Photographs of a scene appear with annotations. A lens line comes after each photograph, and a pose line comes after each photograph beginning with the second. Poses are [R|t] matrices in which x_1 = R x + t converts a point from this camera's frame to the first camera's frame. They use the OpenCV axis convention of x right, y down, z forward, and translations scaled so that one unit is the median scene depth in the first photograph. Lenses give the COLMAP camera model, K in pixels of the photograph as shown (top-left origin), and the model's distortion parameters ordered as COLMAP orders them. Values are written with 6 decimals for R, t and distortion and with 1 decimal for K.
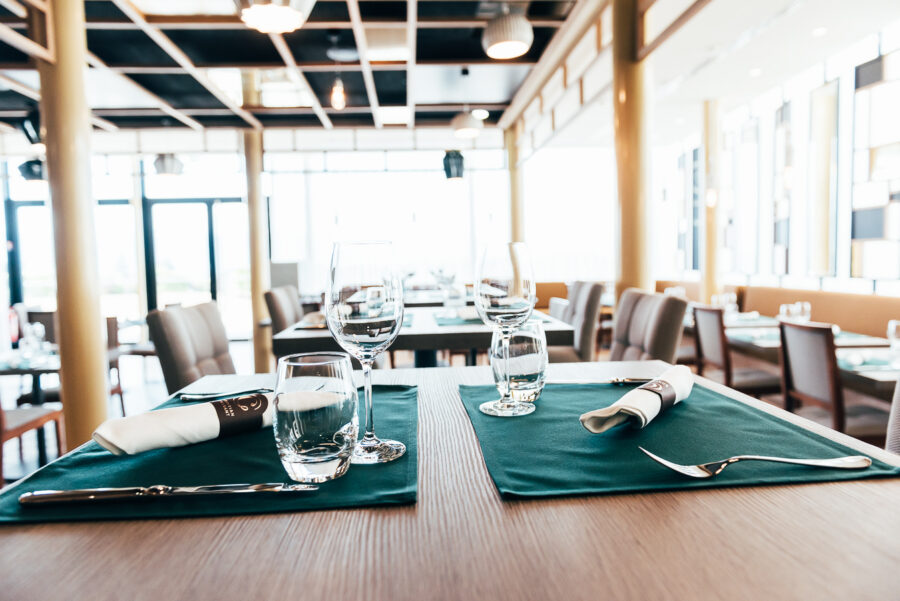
lens RADIAL K [[621.2, 0, 449.2], [0, 621.2, 299.2], [0, 0, 1]] dist [0.004451, 0.000535]
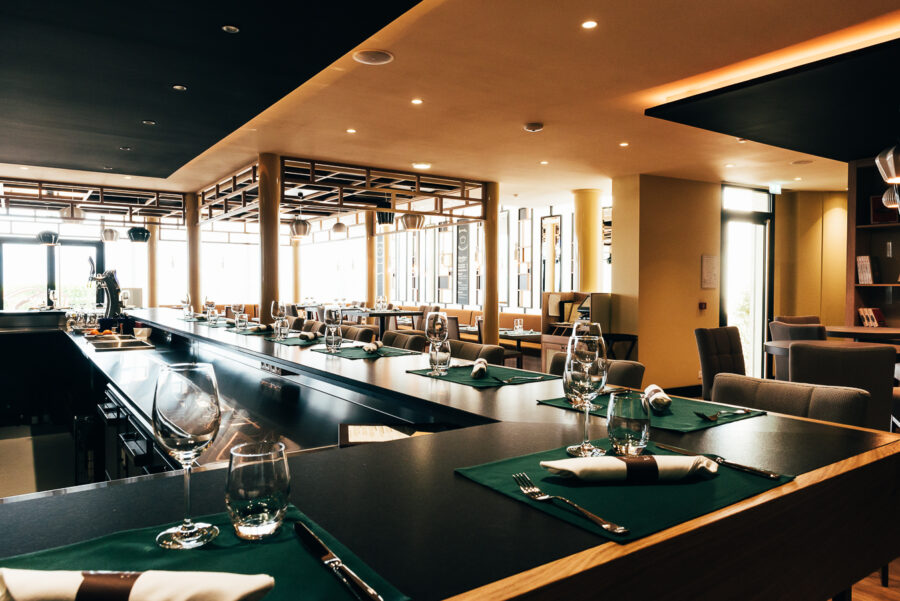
lens RADIAL K [[621.2, 0, 451.1], [0, 621.2, 299.5], [0, 0, 1]] dist [0.004451, 0.000535]
pose [[0.855143, 0.011195, 0.518271, -0.700239], [0.019836, 0.998328, -0.054294, 0.102865], [-0.518013, 0.056710, 0.853491, -1.317689]]
